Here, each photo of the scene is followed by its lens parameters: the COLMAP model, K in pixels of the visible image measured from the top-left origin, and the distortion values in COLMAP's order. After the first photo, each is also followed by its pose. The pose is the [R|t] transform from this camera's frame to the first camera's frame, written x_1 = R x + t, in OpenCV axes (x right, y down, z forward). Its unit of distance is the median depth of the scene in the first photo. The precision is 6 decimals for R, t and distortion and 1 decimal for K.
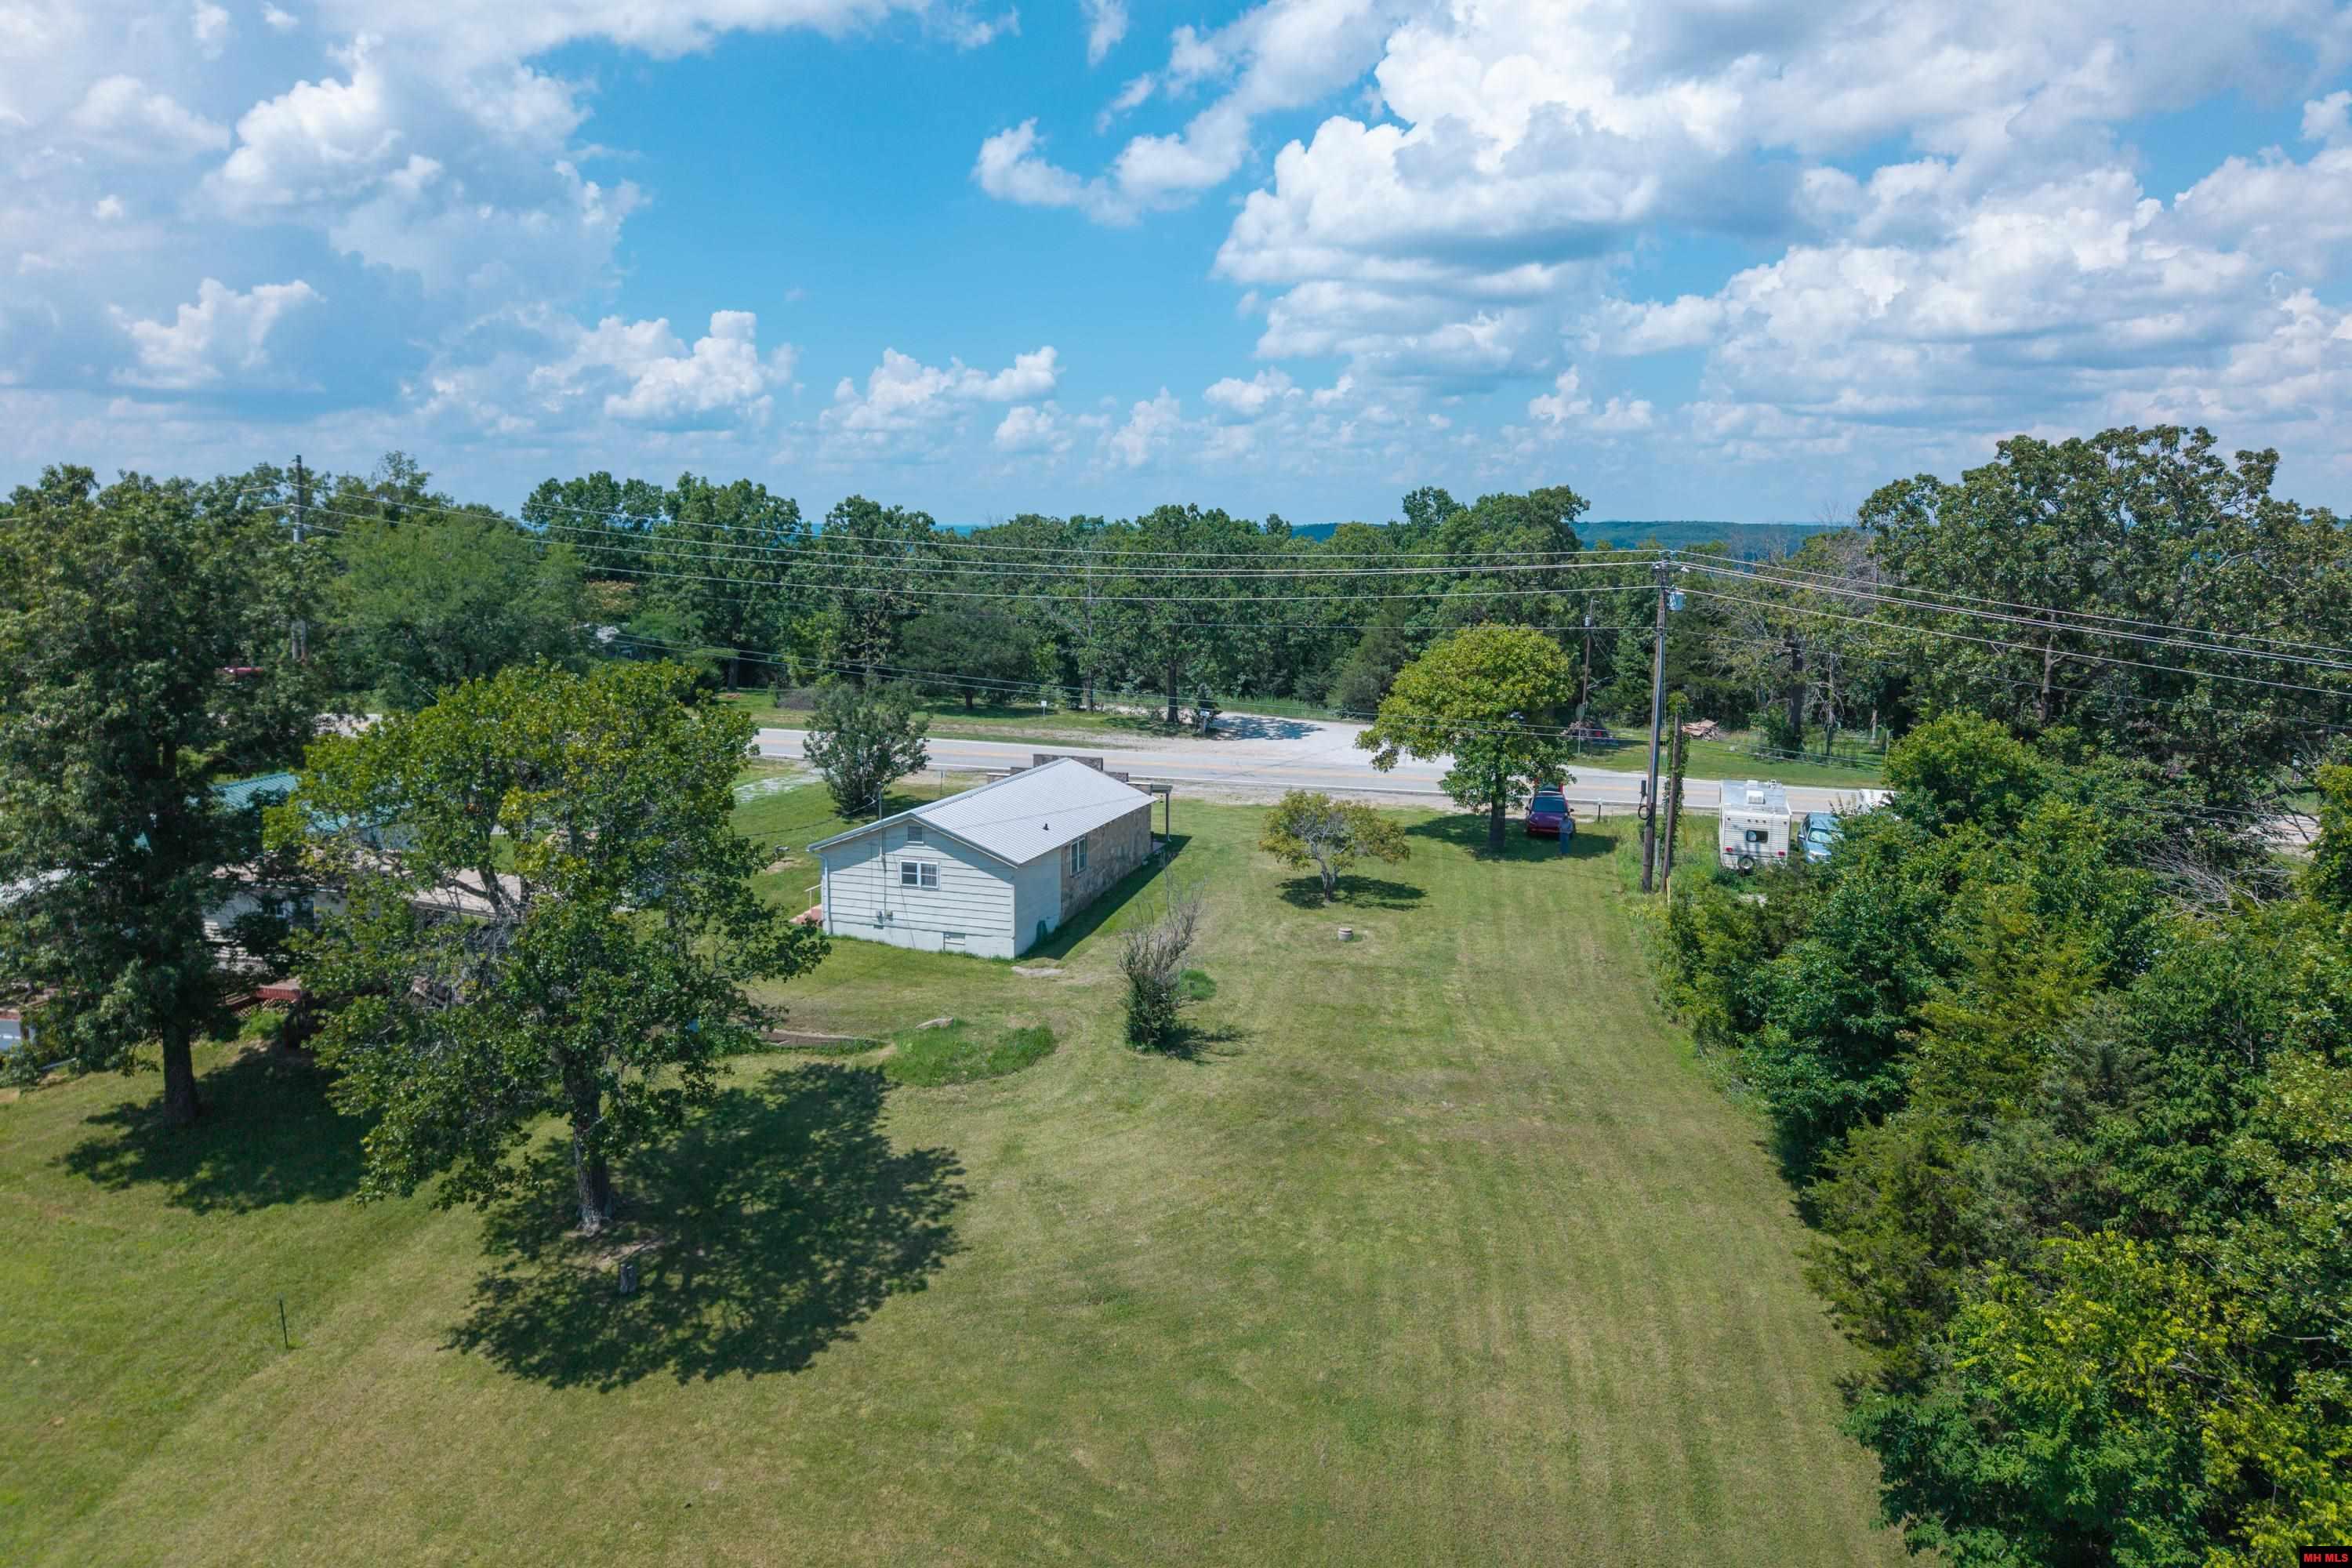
lens RADIAL K [[1605.9, 0, 1176.0], [0, 1605.9, 784.0], [0, 0, 1]] dist [0.003343, -0.022943]
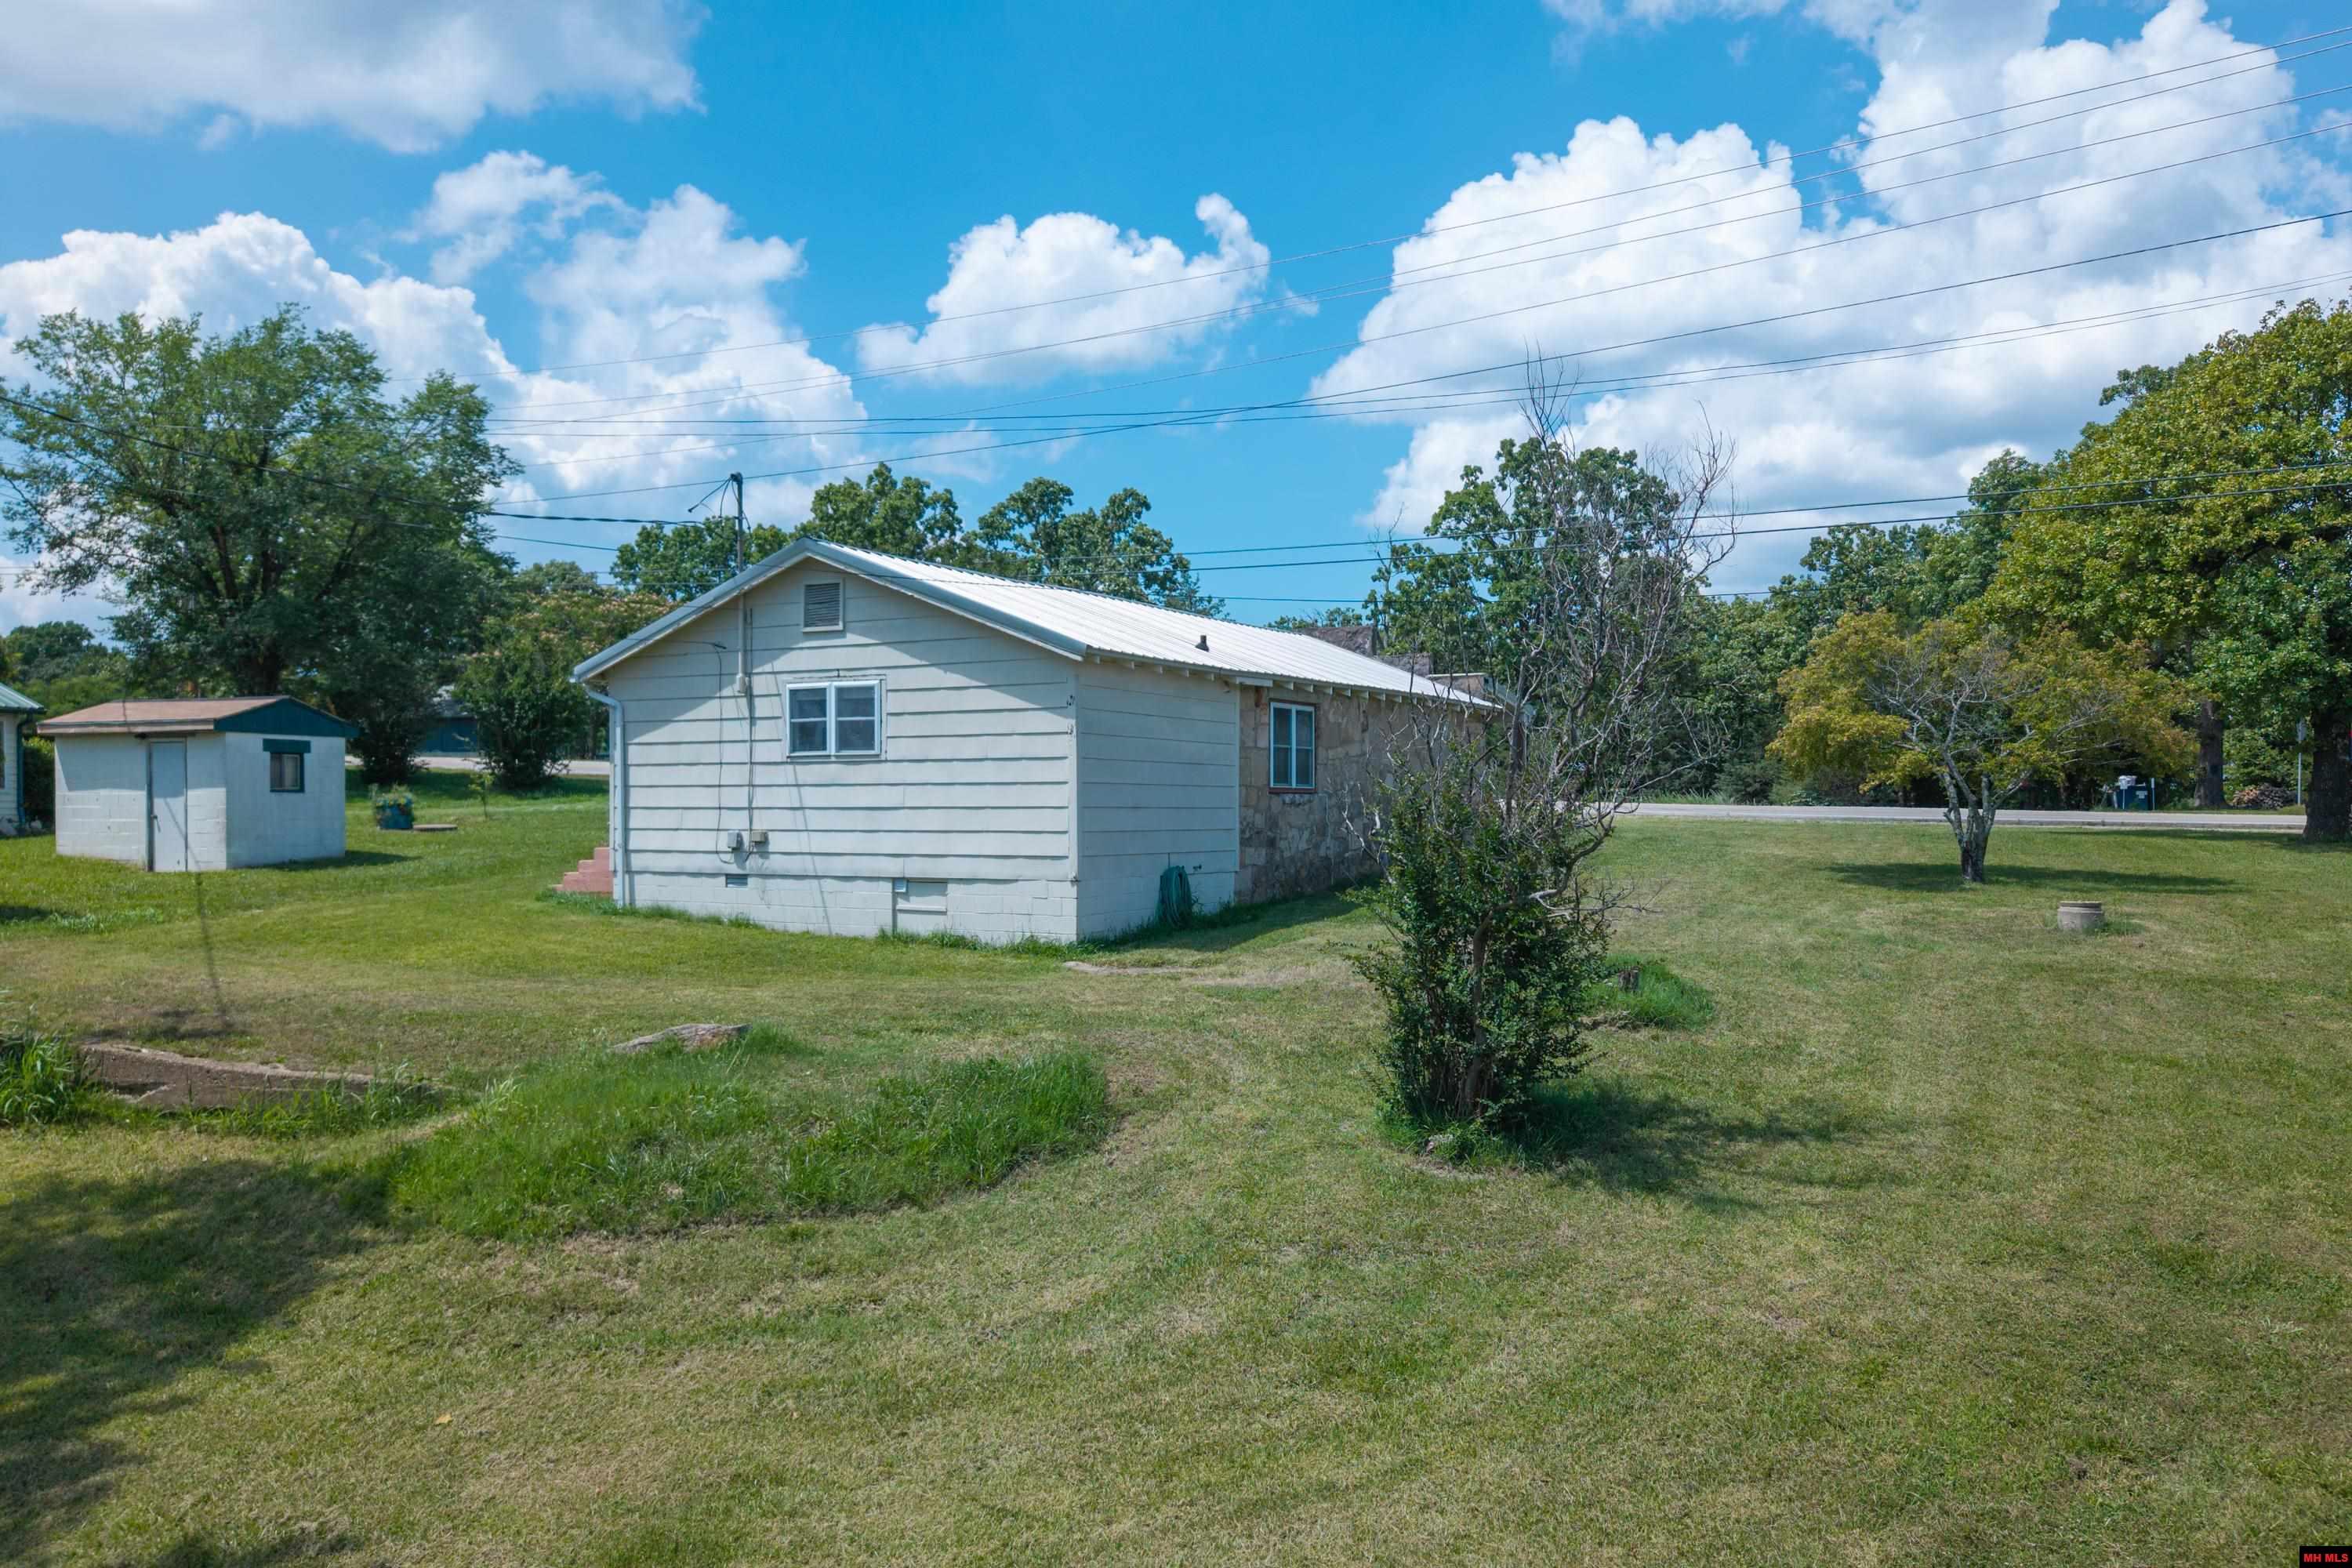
lens RADIAL K [[1766.2, 0, 1176.0], [0, 1766.2, 784.0], [0, 0, 1]] dist [0.008640, 0.001272]
pose [[0.980853, -0.021449, -0.193565, -0.007663], [-0.013139, 0.984364, -0.175656, 0.139270], [0.194306, 0.174836, 0.965235, 0.634079]]
